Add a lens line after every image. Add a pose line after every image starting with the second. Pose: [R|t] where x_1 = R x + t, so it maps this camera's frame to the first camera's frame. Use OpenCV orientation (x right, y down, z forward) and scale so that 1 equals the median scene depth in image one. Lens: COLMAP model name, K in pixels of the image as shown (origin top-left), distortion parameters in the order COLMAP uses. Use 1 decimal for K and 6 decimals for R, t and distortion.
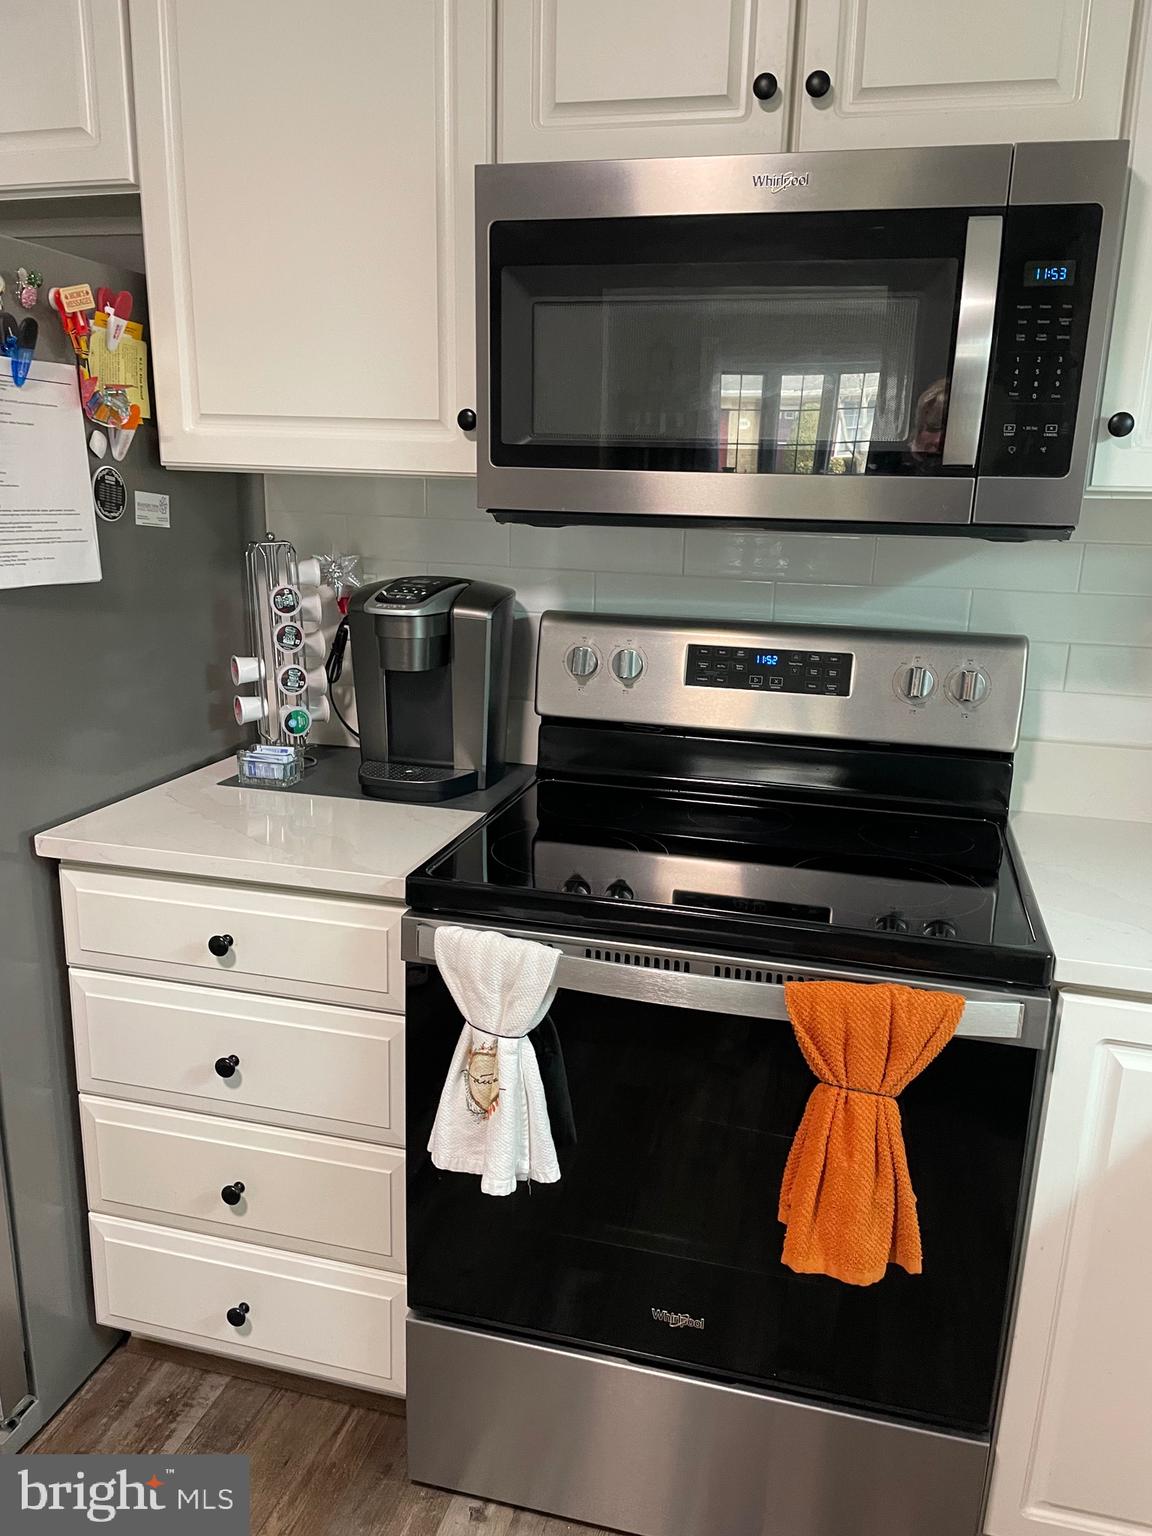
lens RADIAL K [[1160.4, 0, 589.8], [0, 1160.4, 778.6], [0, 0, 1]] dist [0.114803, -0.133510]
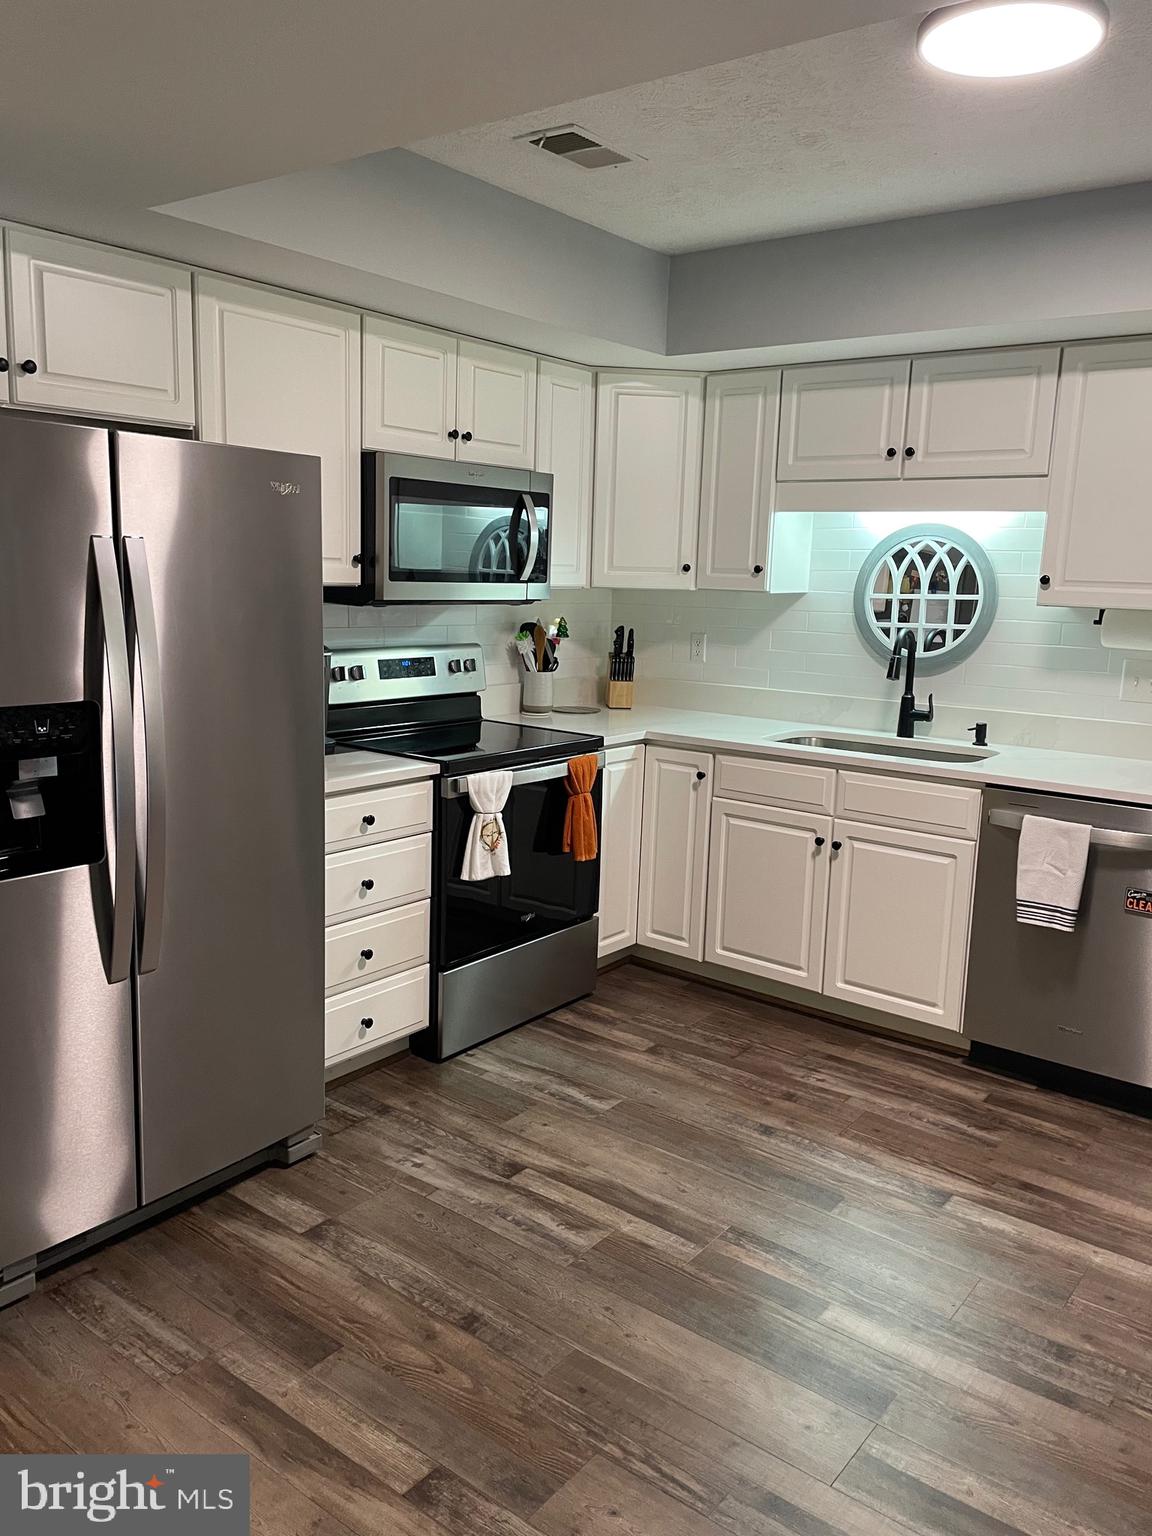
lens RADIAL K [[1160.4, 0, 589.8], [0, 1160.4, 778.6], [0, 0, 1]] dist [0.114803, -0.133510]
pose [[0.387587, -0.179175, 0.904252, -2.043716], [0.217626, 0.970986, 0.099118, -0.043423], [-0.895776, 0.158372, 0.415335, -0.183411]]
